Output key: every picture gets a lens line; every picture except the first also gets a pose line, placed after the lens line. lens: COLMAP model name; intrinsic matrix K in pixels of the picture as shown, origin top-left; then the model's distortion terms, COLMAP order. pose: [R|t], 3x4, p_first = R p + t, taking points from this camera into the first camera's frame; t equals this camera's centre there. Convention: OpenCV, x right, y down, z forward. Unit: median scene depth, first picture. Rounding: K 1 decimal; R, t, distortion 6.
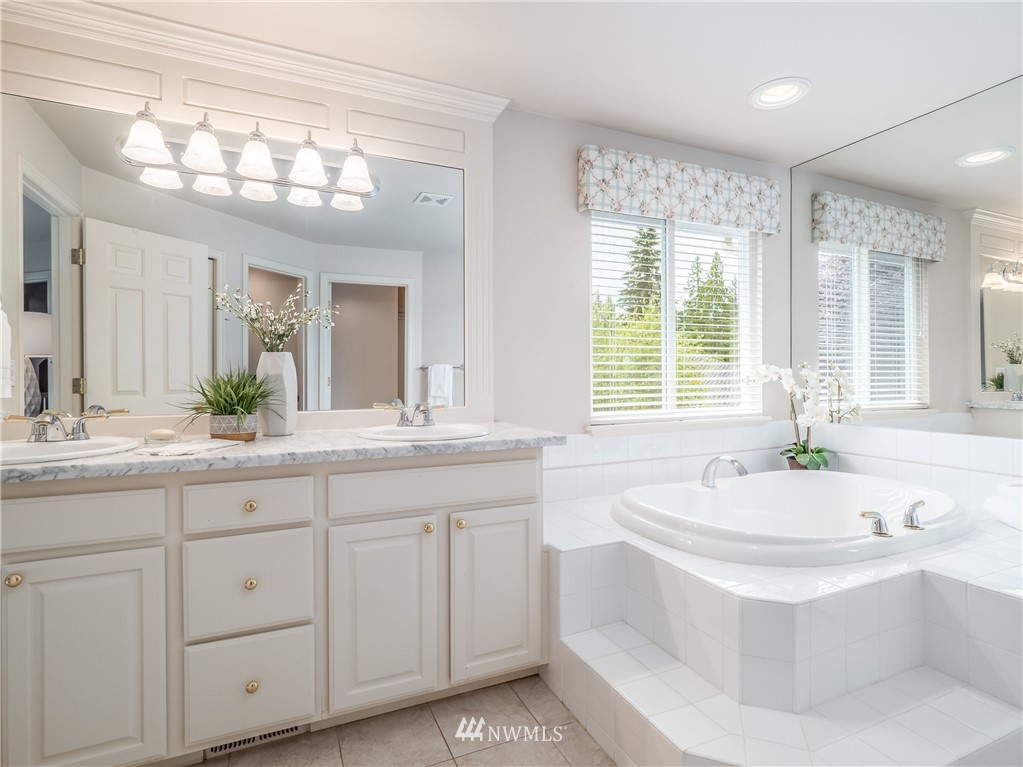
lens RADIAL K [[542.8, 0, 512.4], [0, 542.8, 367.5], [0, 0, 1]] dist [0.028306, 0.000492]
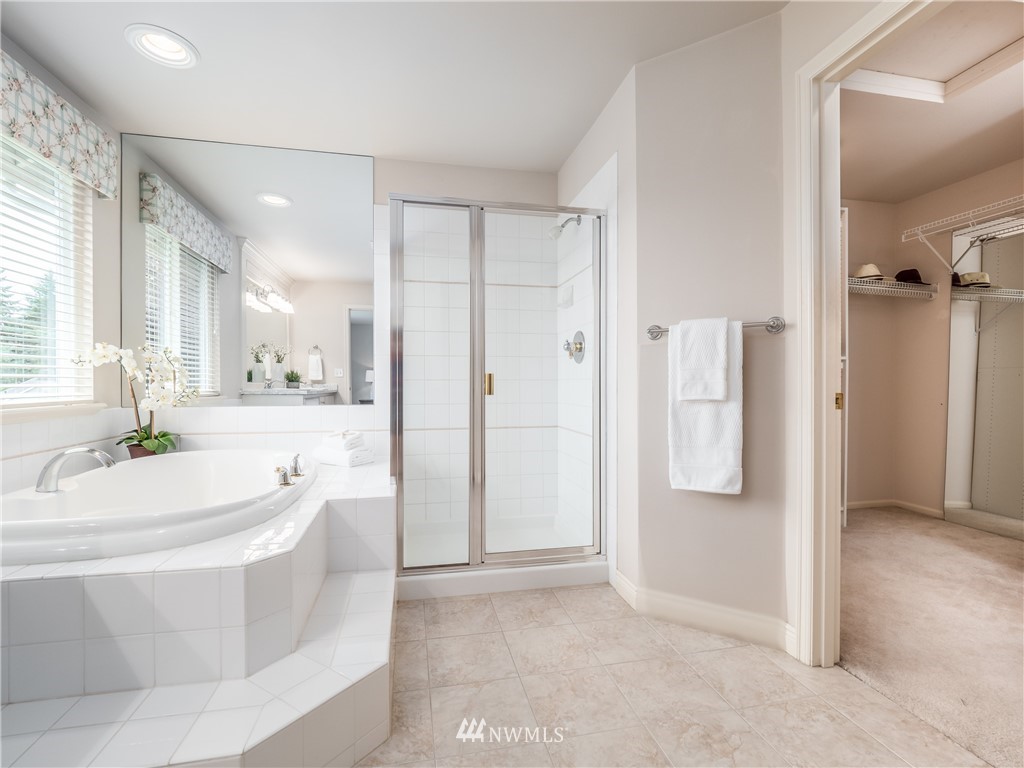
lens RADIAL K [[483.5, 0, 512.0], [0, 483.5, 384.0], [0, 0, 1]] dist [0.002713, 0.001851]
pose [[0.231642, 0.001822, 0.972799, -0.142306], [-0.011221, 0.999937, 0.000799, 0.052680], [-0.972736, -0.011101, 0.231648, 0.187498]]
